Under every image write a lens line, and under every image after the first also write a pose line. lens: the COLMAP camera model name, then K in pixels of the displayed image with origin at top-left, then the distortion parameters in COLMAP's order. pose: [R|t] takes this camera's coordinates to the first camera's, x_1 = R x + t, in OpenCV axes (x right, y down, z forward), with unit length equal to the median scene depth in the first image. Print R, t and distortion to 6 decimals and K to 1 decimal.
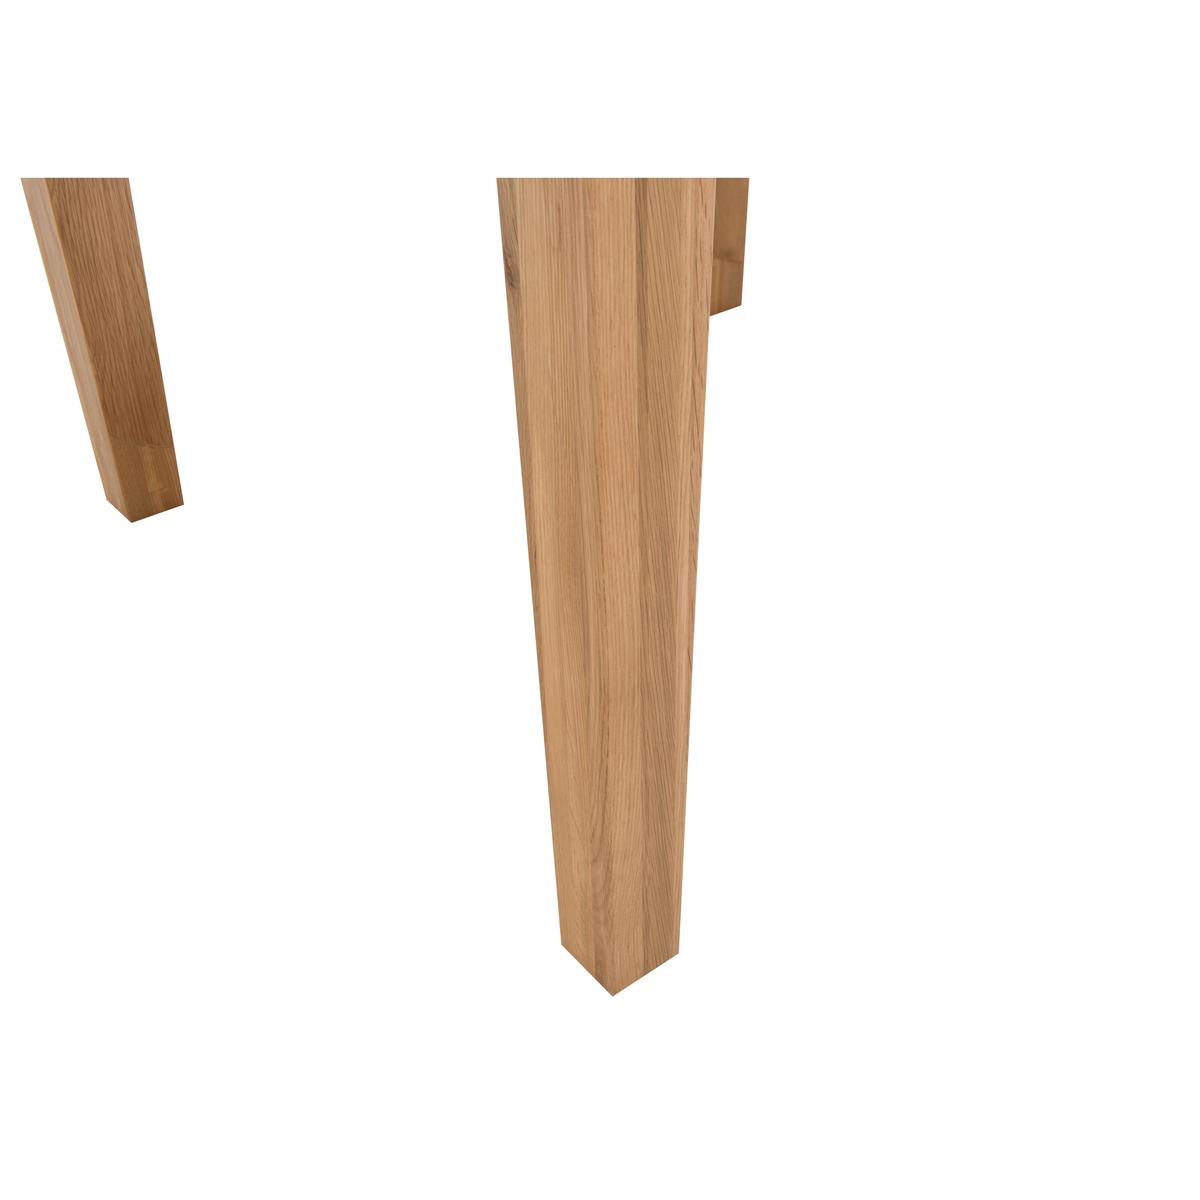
lens RADIAL K [[1454.4, 0, 609.7], [0, 1454.4, 602.6], [0, 0, 1]] dist [0.095972, 0.000000]
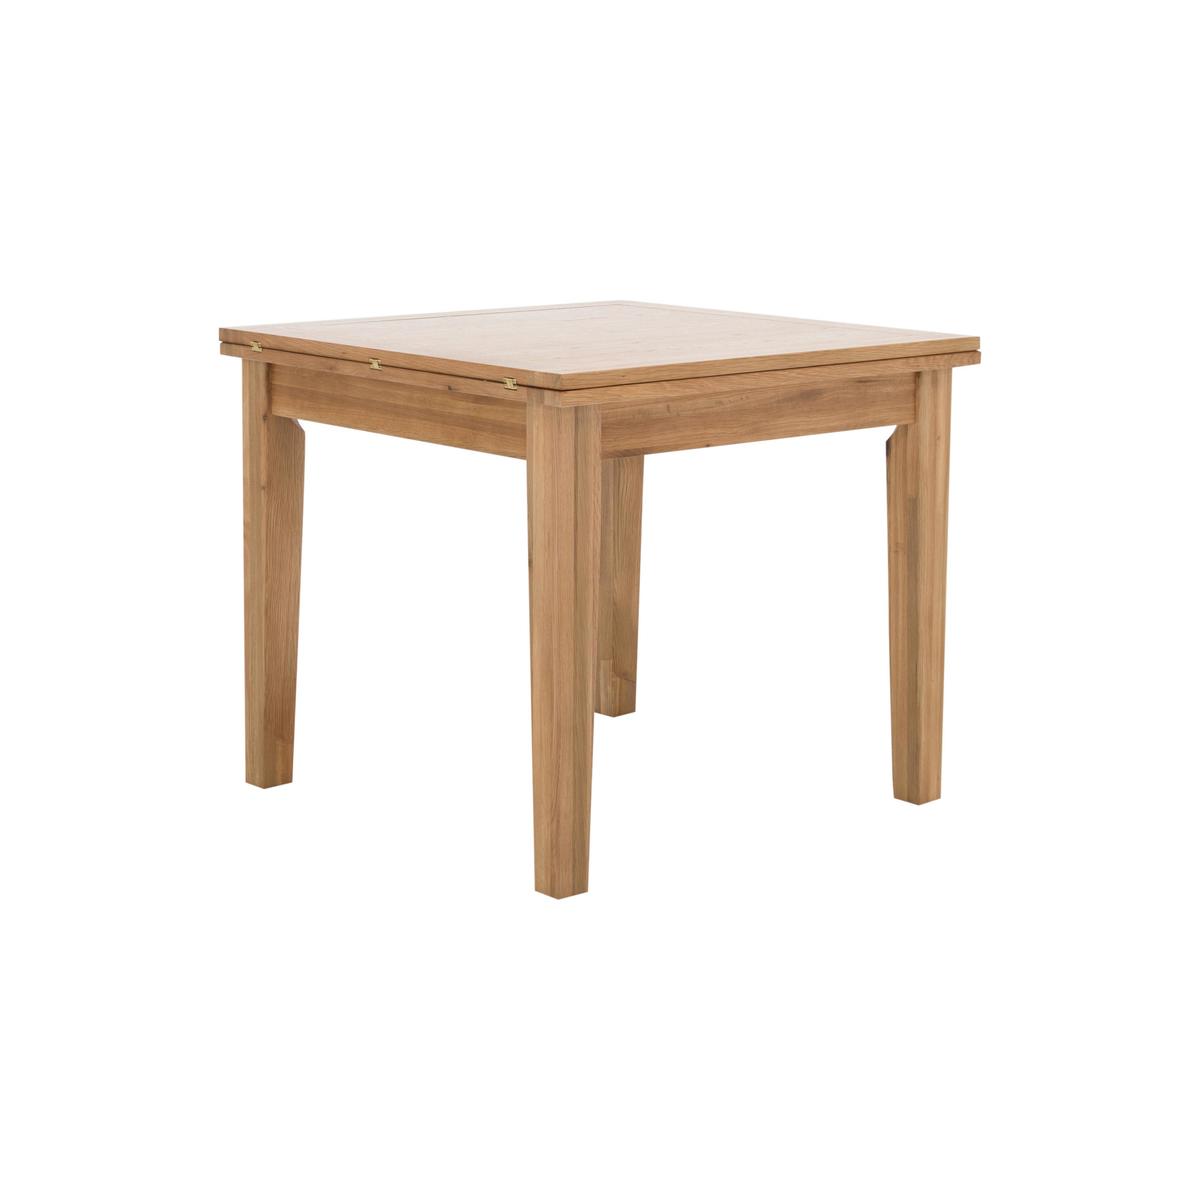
lens RADIAL K [[2668.4, 0, 596.4], [0, 2668.4, 592.9], [0, 0, 1]] dist [0.111107, 0.000000]
pose [[0.999076, 0.019208, 0.038445, -0.118025], [-0.001538, 0.909971, -0.414668, 1.724328], [-0.042949, 0.414226, 0.909160, -3.219078]]
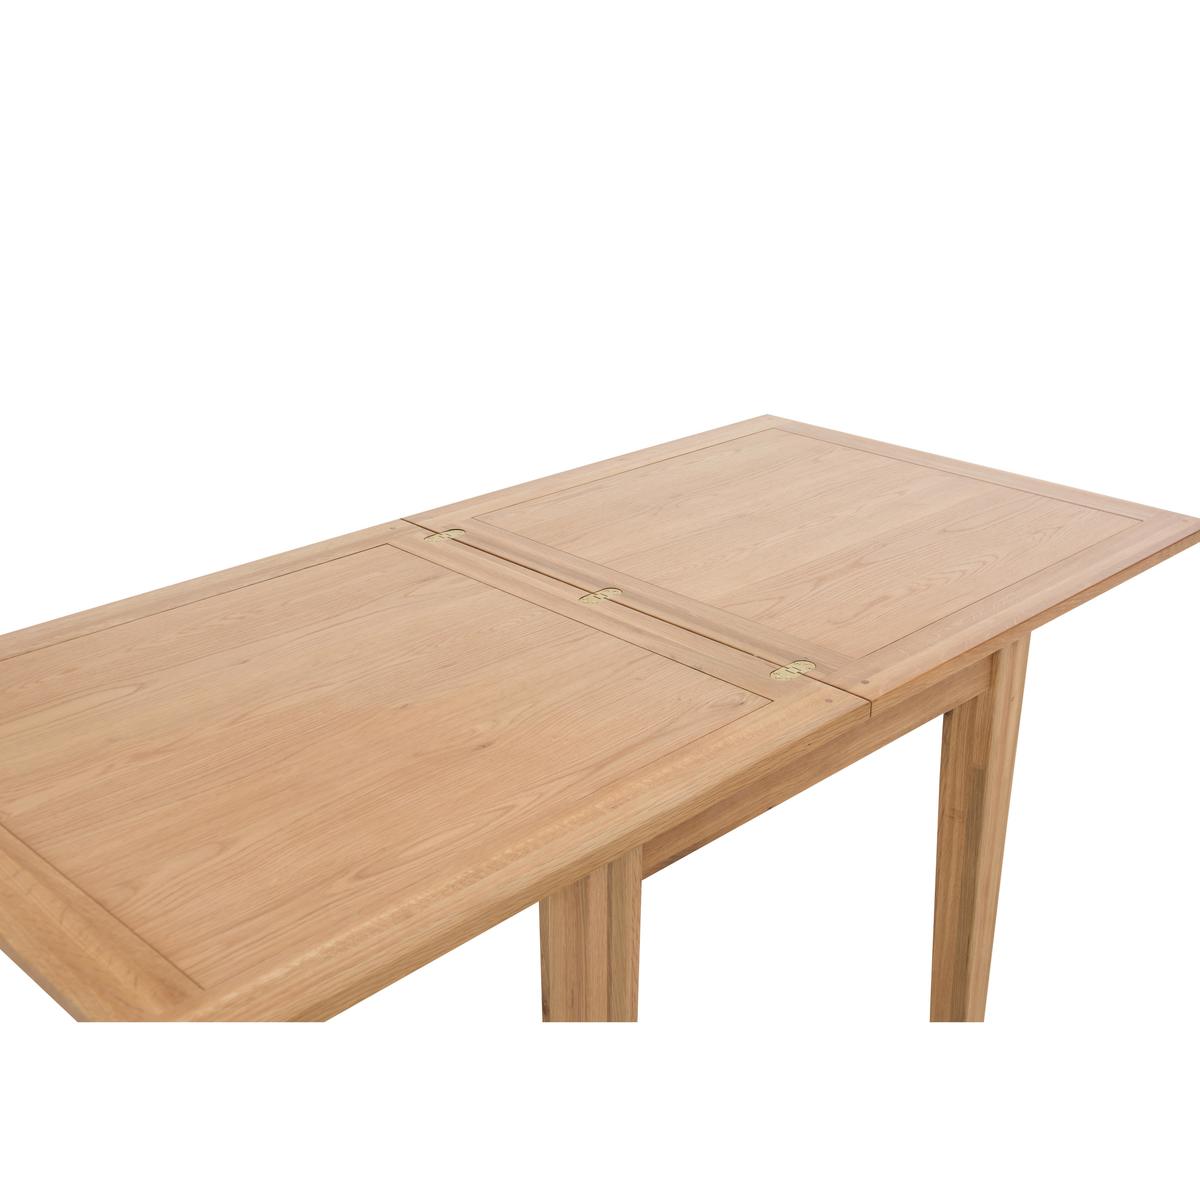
lens RADIAL K [[1454.4, 0, 590.5], [0, 1454.4, 607.8], [0, 0, 1]] dist [0.095972, 0.000000]
pose [[0.995742, -0.014169, 0.091094, -0.160987], [0.033619, 0.975880, -0.215702, -0.286791], [-0.085840, 0.217846, 0.972201, -1.029072]]
